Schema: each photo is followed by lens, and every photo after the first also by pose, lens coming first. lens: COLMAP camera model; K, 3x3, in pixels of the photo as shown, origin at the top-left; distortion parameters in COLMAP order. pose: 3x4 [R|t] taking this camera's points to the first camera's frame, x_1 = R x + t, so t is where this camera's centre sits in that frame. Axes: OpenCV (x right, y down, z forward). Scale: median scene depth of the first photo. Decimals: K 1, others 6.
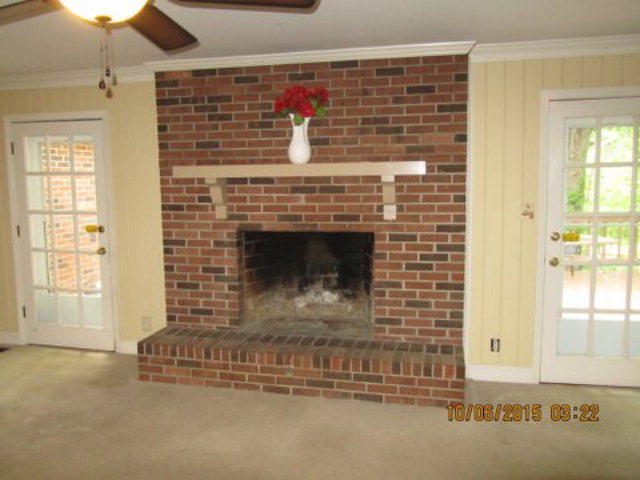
lens RADIAL K [[522.3, 0, 320.0], [0, 522.3, 240.0], [0, 0, 1]] dist [-0.036020, -0.000813]
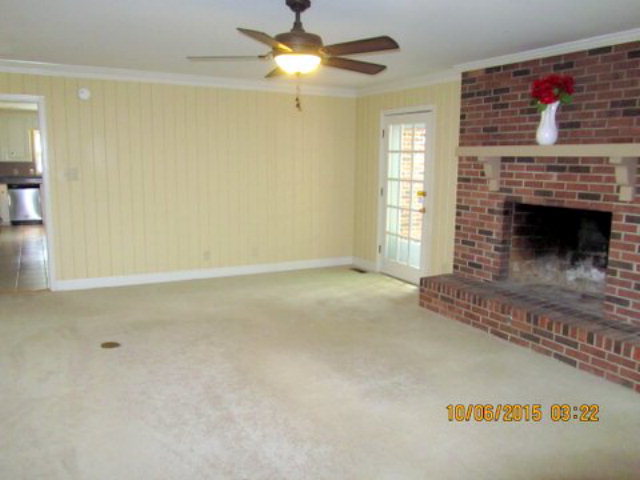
lens RADIAL K [[545.0, 0, 320.0], [0, 545.0, 240.0], [0, 0, 1]] dist [-0.036959, -0.005874]
pose [[0.646868, 0.127382, -0.751889, 0.523123], [-0.099382, 0.991624, 0.082496, 0.009048], [0.756099, 0.021360, 0.654109, -0.127022]]
